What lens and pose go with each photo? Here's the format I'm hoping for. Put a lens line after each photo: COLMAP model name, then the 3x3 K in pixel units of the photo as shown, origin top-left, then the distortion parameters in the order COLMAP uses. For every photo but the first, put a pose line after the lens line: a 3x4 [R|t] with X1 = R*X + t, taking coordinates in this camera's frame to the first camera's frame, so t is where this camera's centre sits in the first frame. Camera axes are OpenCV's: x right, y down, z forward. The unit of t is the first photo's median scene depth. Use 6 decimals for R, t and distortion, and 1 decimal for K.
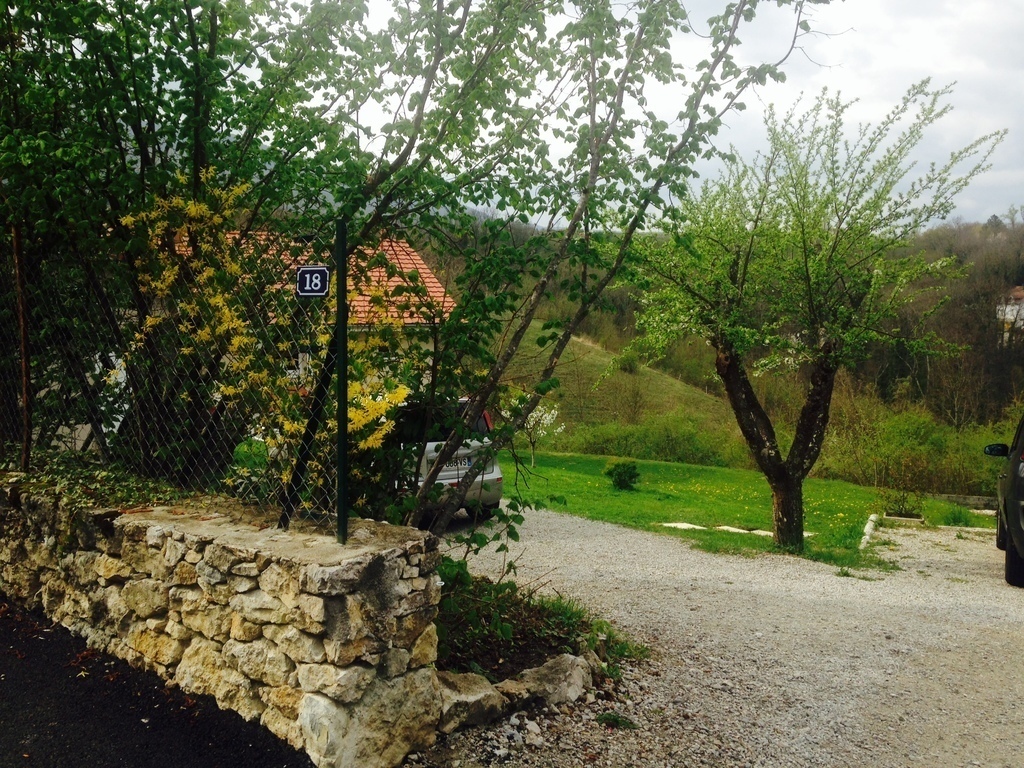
lens RADIAL K [[924.5, 0, 512.0], [0, 924.5, 384.0], [0, 0, 1]] dist [0.202005, -0.328584]
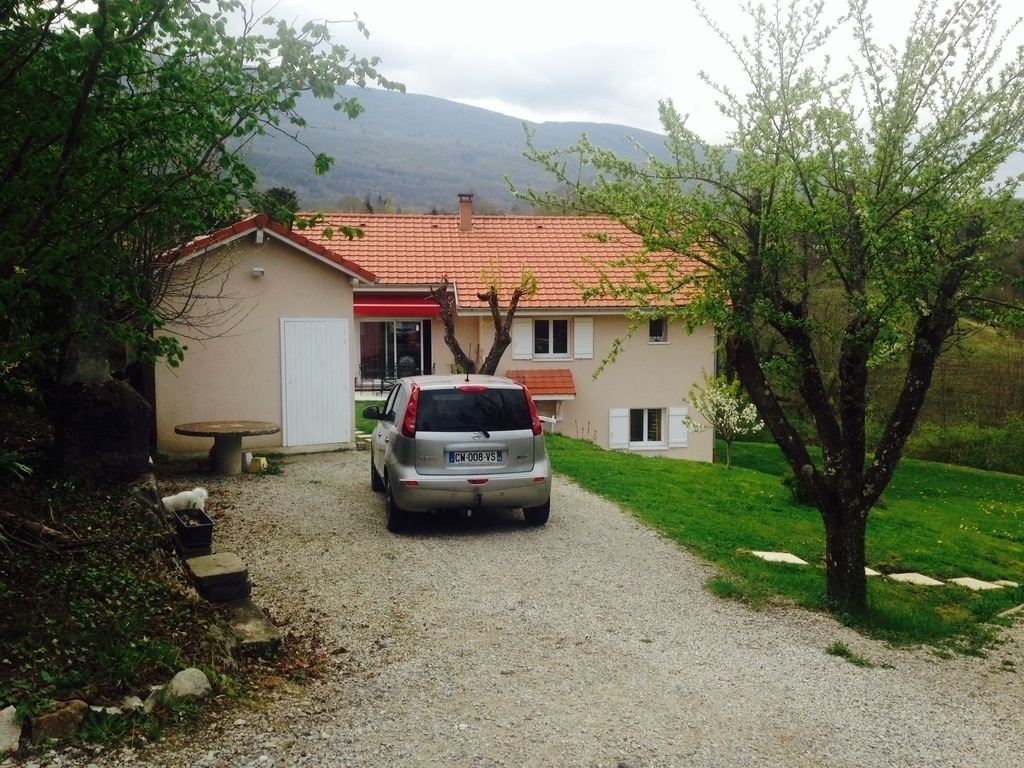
lens RADIAL K [[924.5, 0, 512.0], [0, 924.5, 384.0], [0, 0, 1]] dist [0.202005, -0.328584]
pose [[0.918230, 0.032119, -0.394743, 1.060332], [-0.026743, 0.999460, 0.019116, -0.006151], [0.395144, -0.006996, 0.918593, 0.664426]]
